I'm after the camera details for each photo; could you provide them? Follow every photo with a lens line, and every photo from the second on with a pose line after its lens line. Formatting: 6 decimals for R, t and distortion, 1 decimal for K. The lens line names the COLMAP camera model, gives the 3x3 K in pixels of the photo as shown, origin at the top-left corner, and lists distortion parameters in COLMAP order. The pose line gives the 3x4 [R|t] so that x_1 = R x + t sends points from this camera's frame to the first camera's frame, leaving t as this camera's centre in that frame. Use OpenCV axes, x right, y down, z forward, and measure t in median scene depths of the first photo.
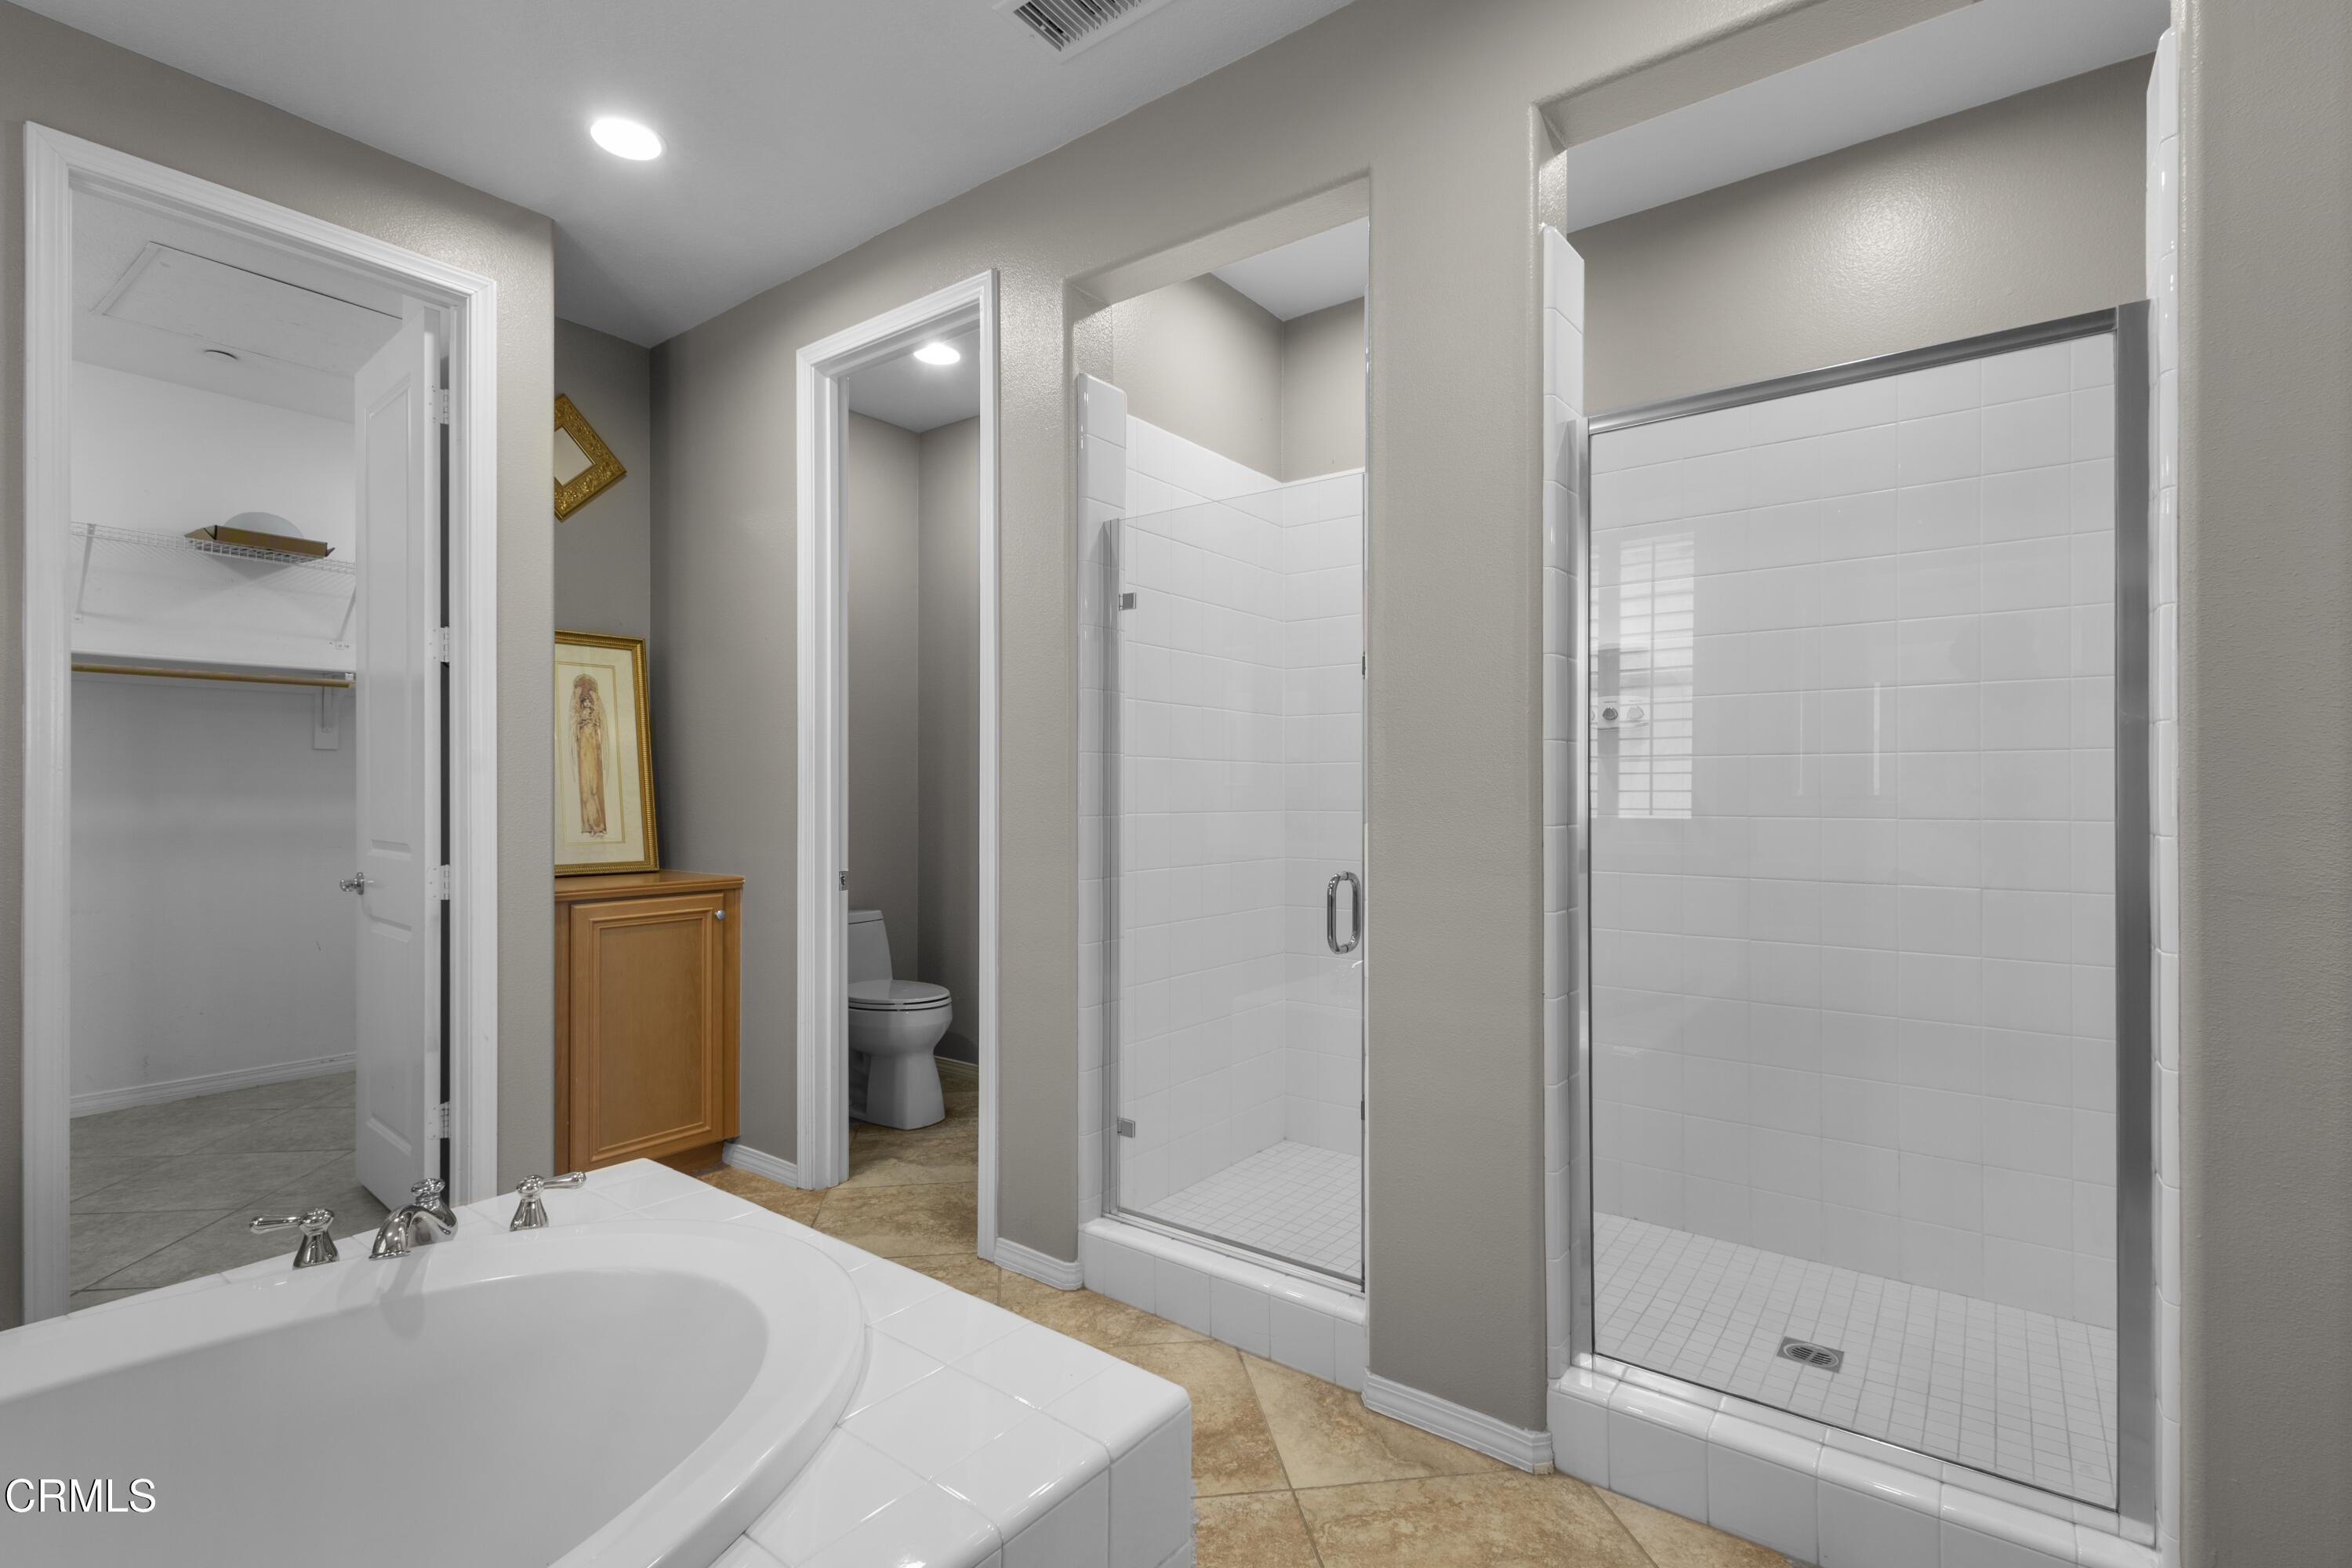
lens RADIAL K [[1085.0, 0, 1180.8], [0, 1085.0, 798.1], [0, 0, 1]] dist [0.013106, -0.003683]
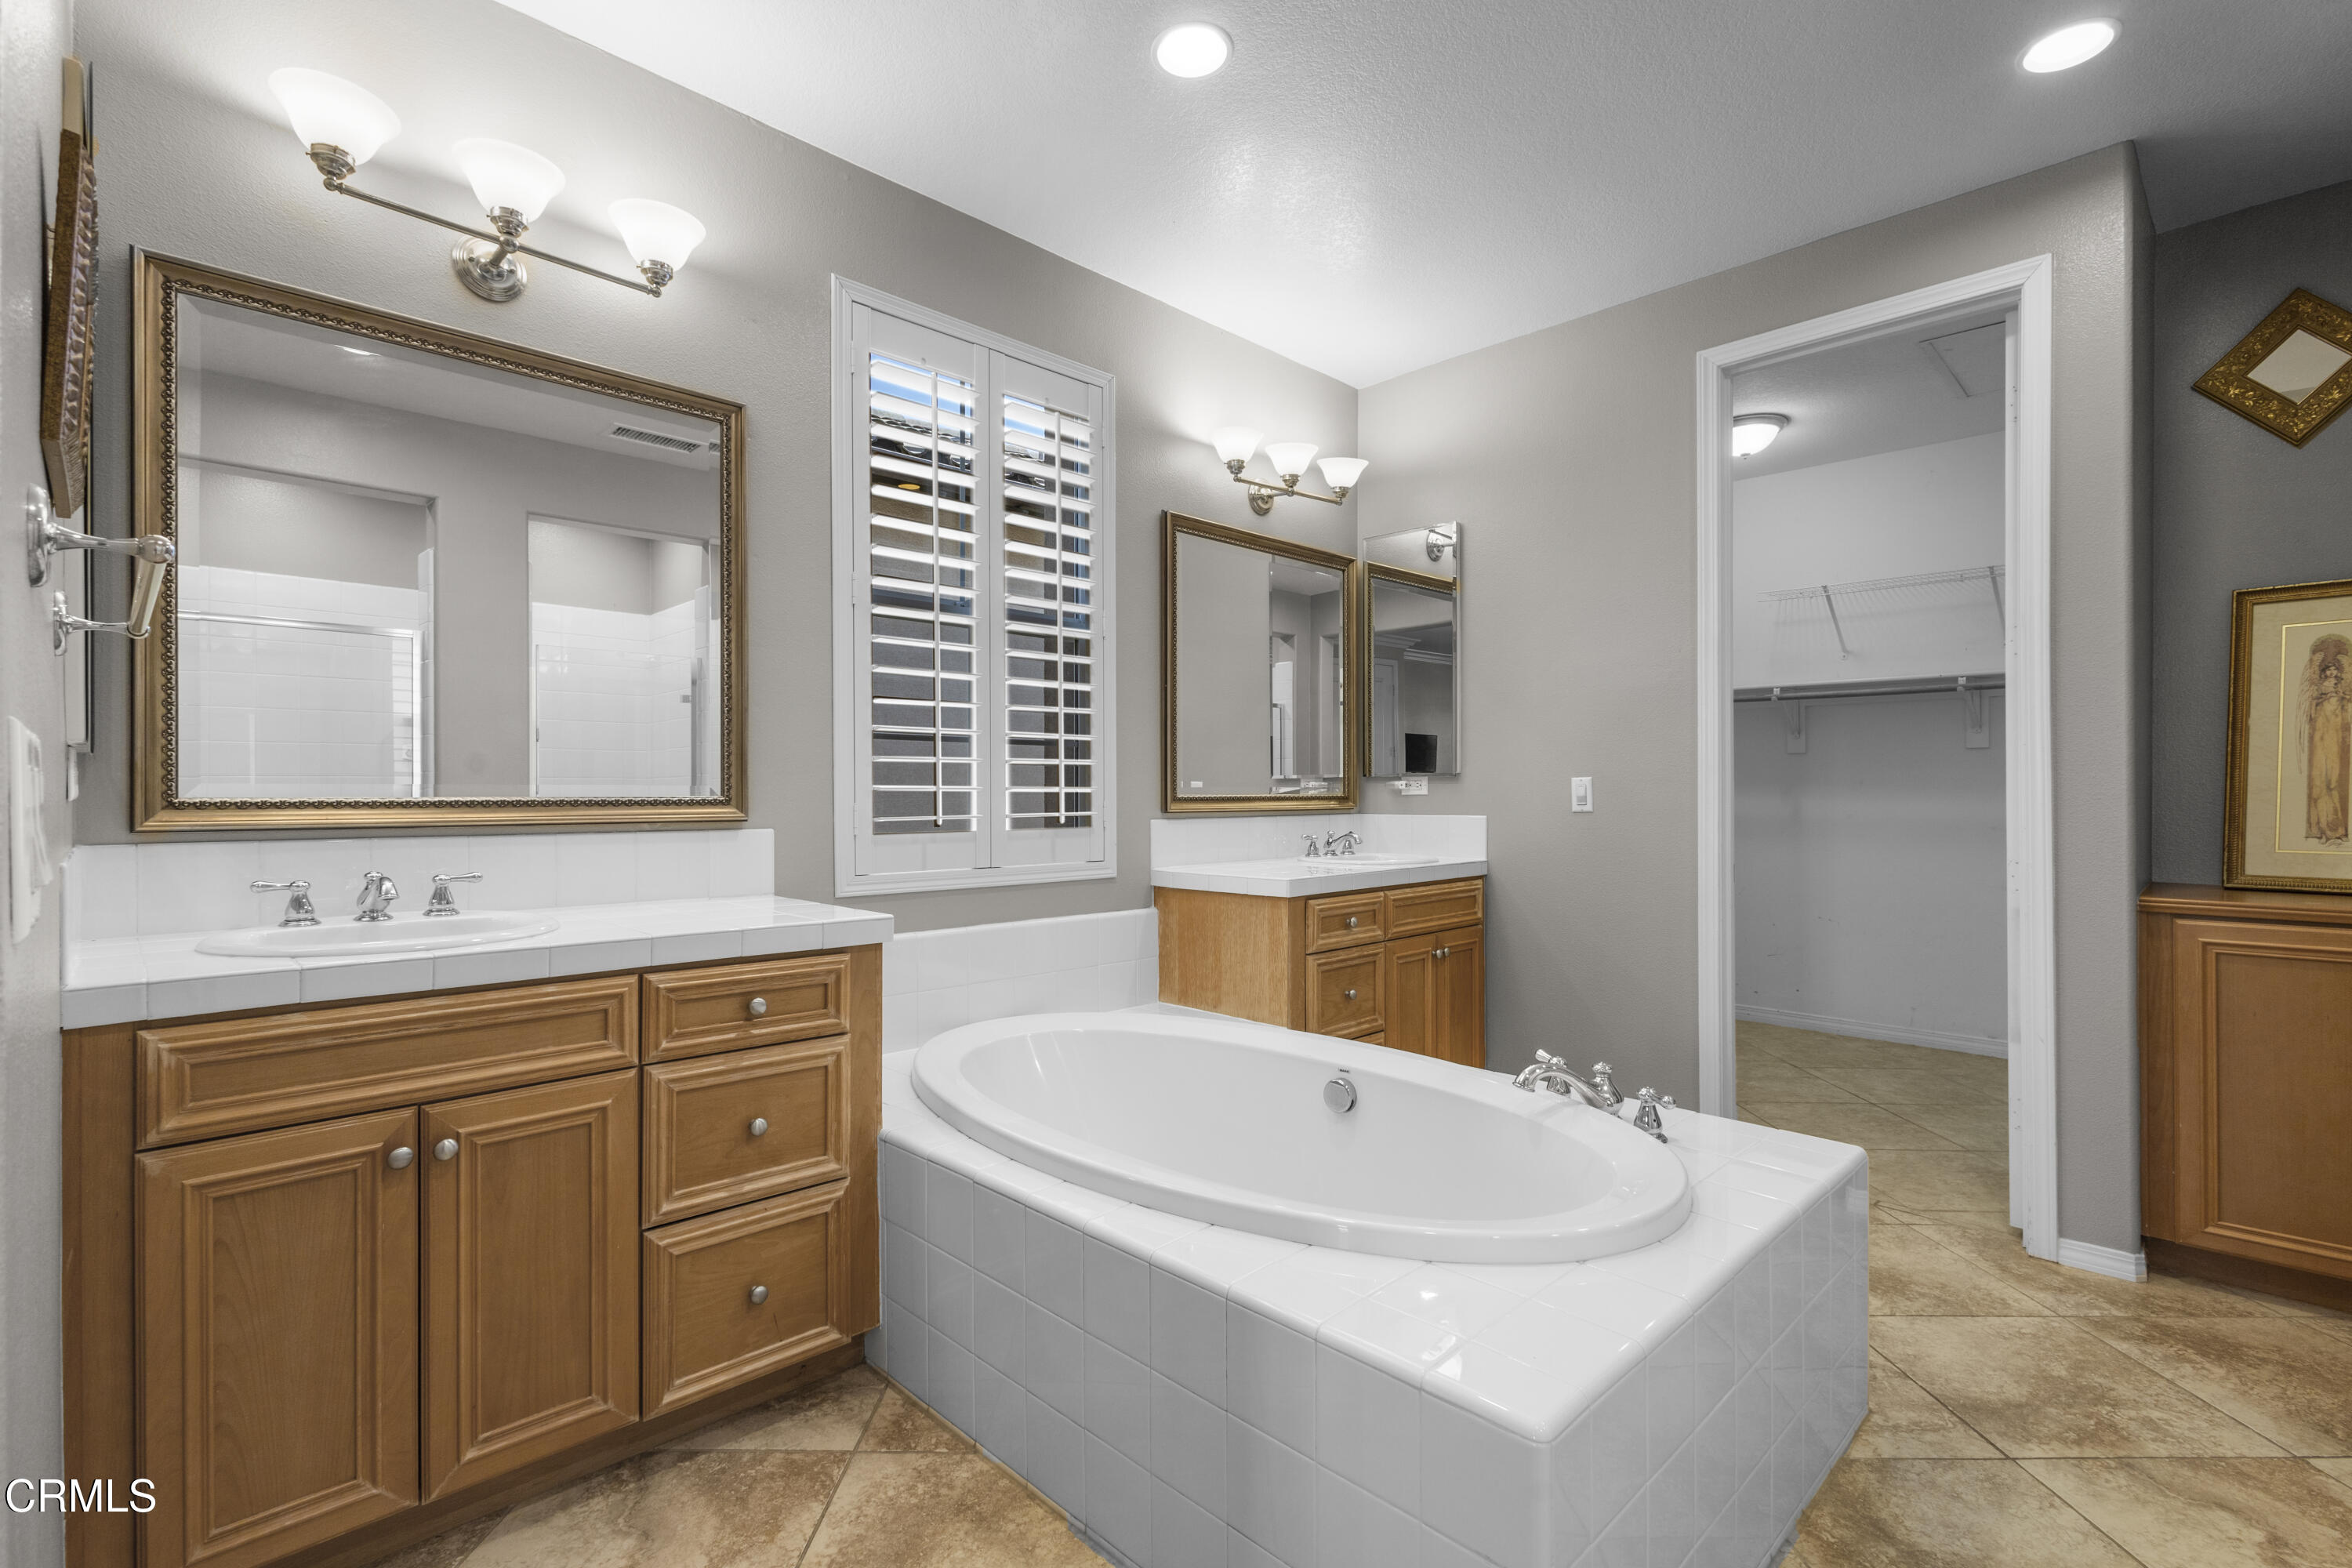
lens RADIAL K [[1085.0, 0, 1189.0], [0, 1085.0, 790.3], [0, 0, 1]] dist [0.013106, -0.003683]
pose [[-0.127793, 0.003112, -0.991796, 0.379766], [-0.008241, 0.999957, 0.004200, 0.000604], [0.991767, 0.008710, -0.127761, 0.337574]]
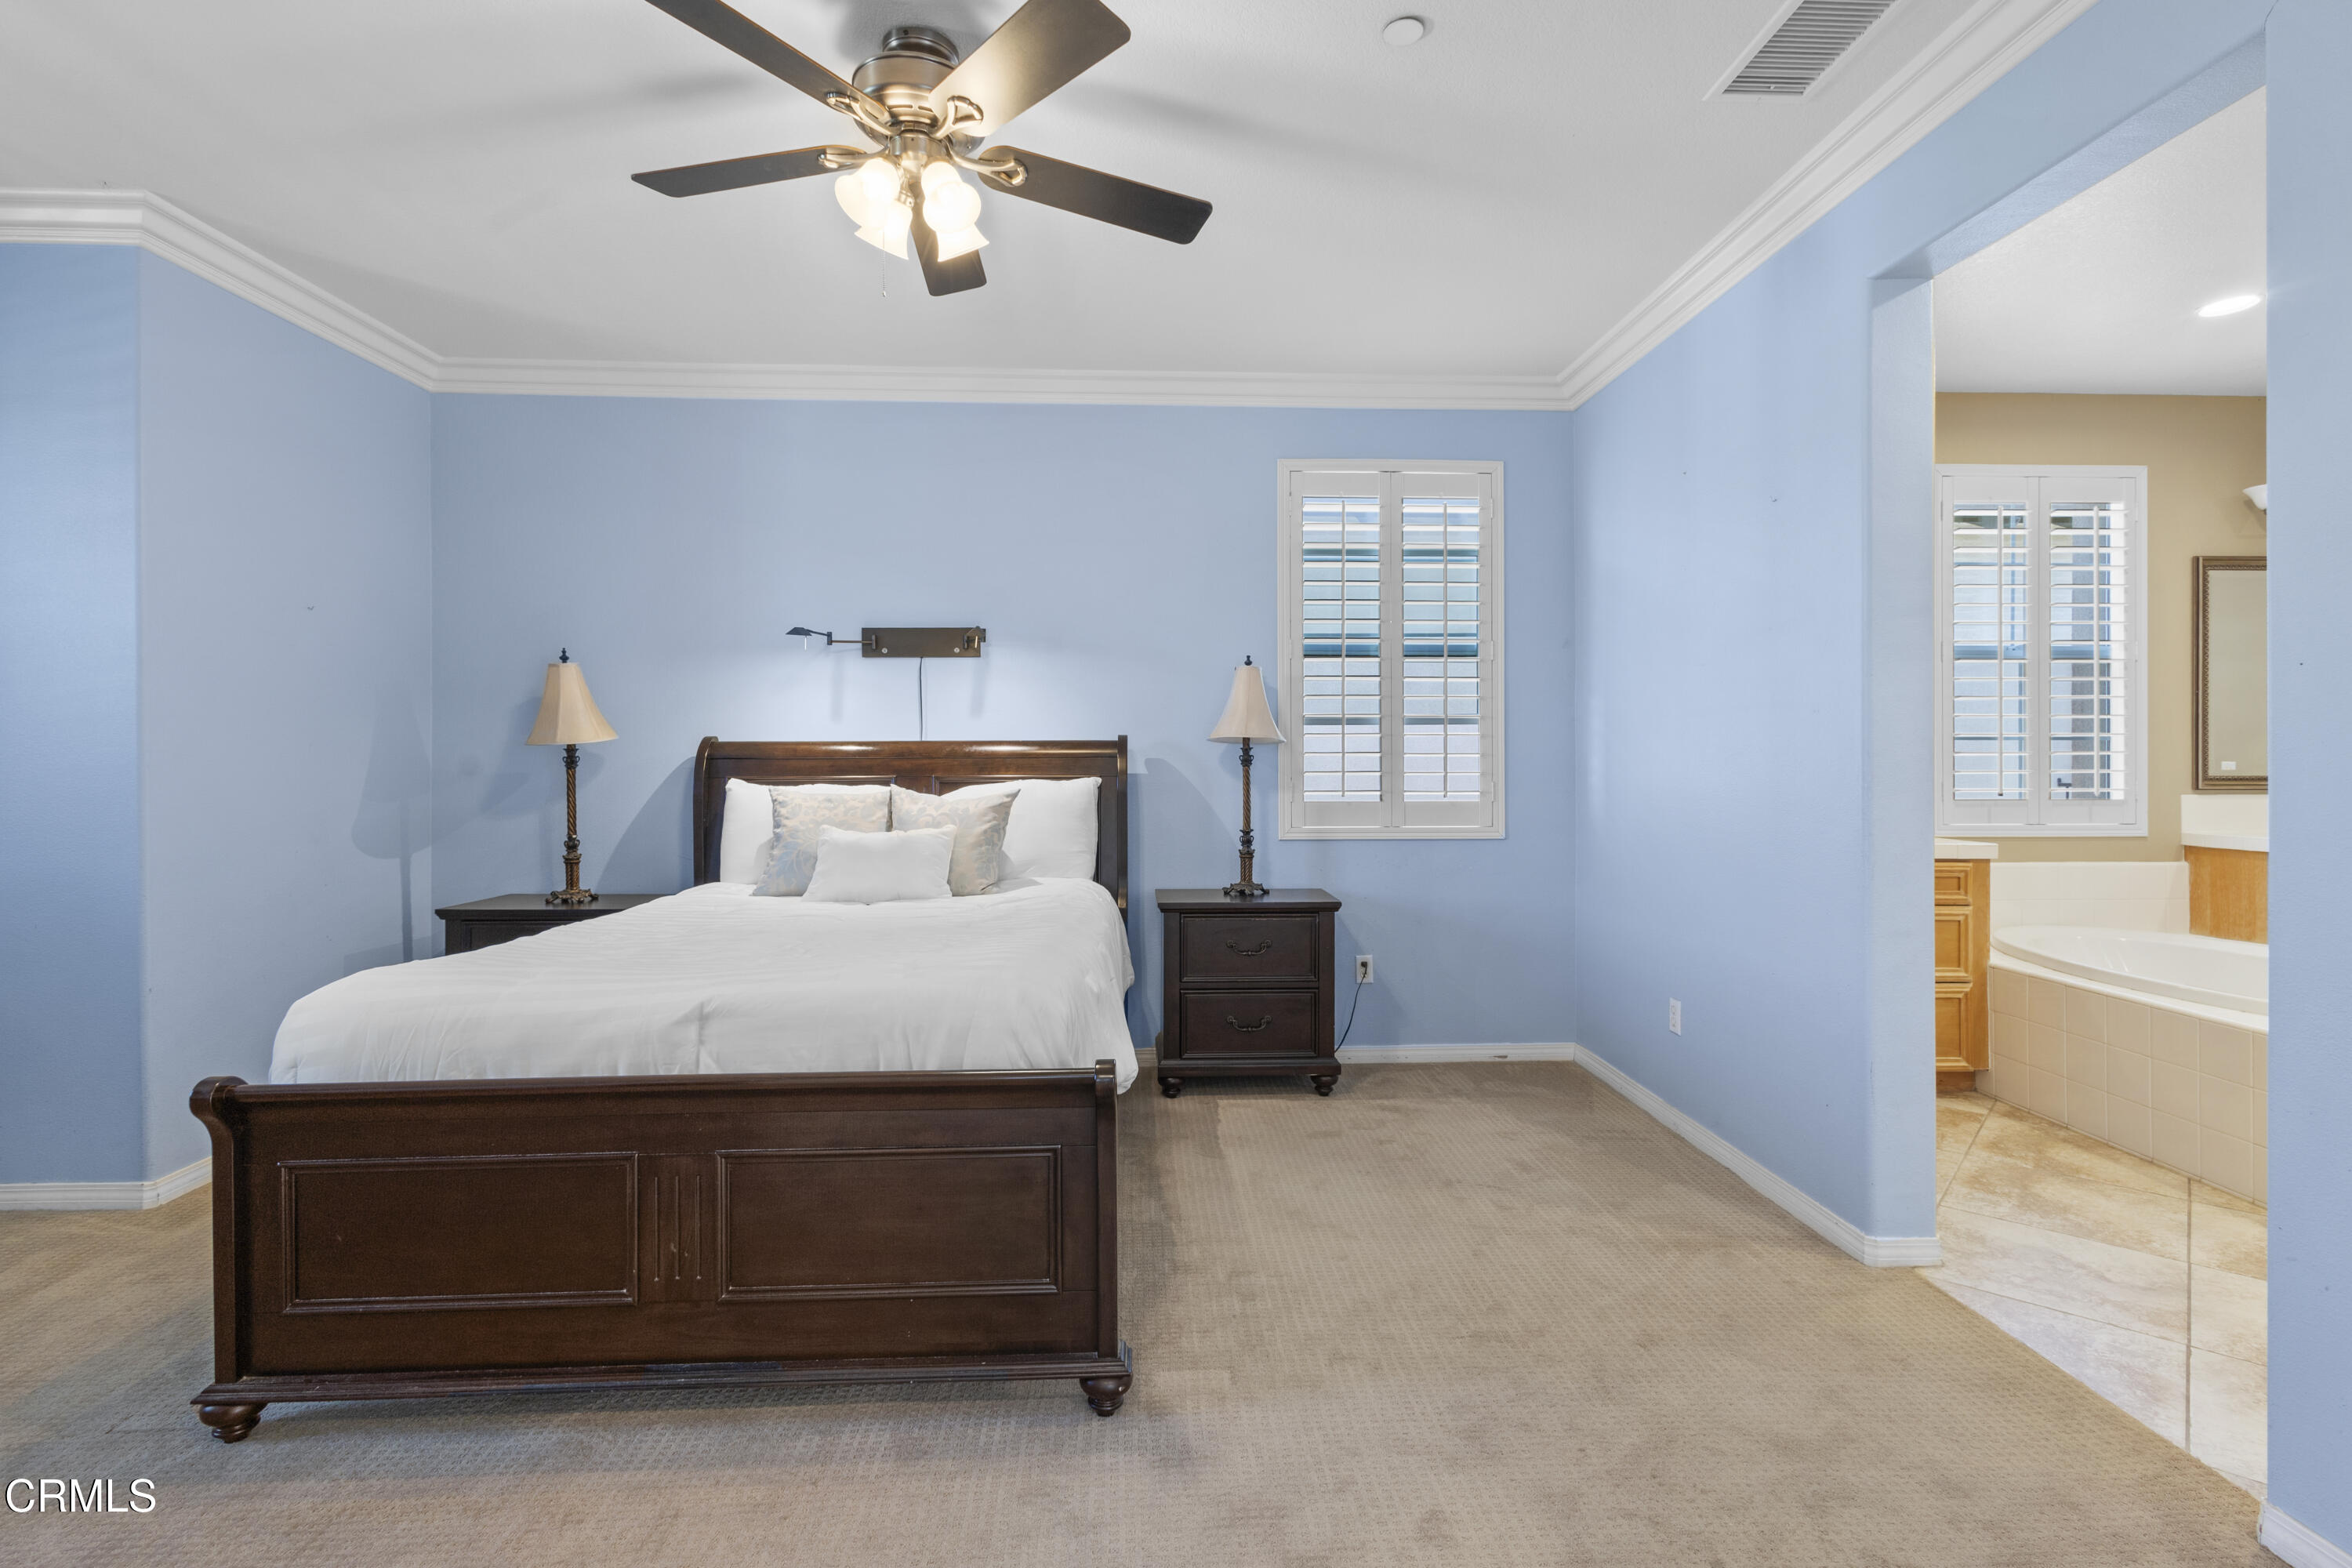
lens RADIAL K [[1085.0, 0, 1196.7], [0, 1085.0, 793.8], [0, 0, 1]] dist [0.013106, -0.003683]
pose [[-0.767103, 0.020180, -0.641206, 1.758870], [0.008297, 0.999734, 0.021538, -0.012956], [0.641470, 0.011202, -0.767067, 0.495206]]
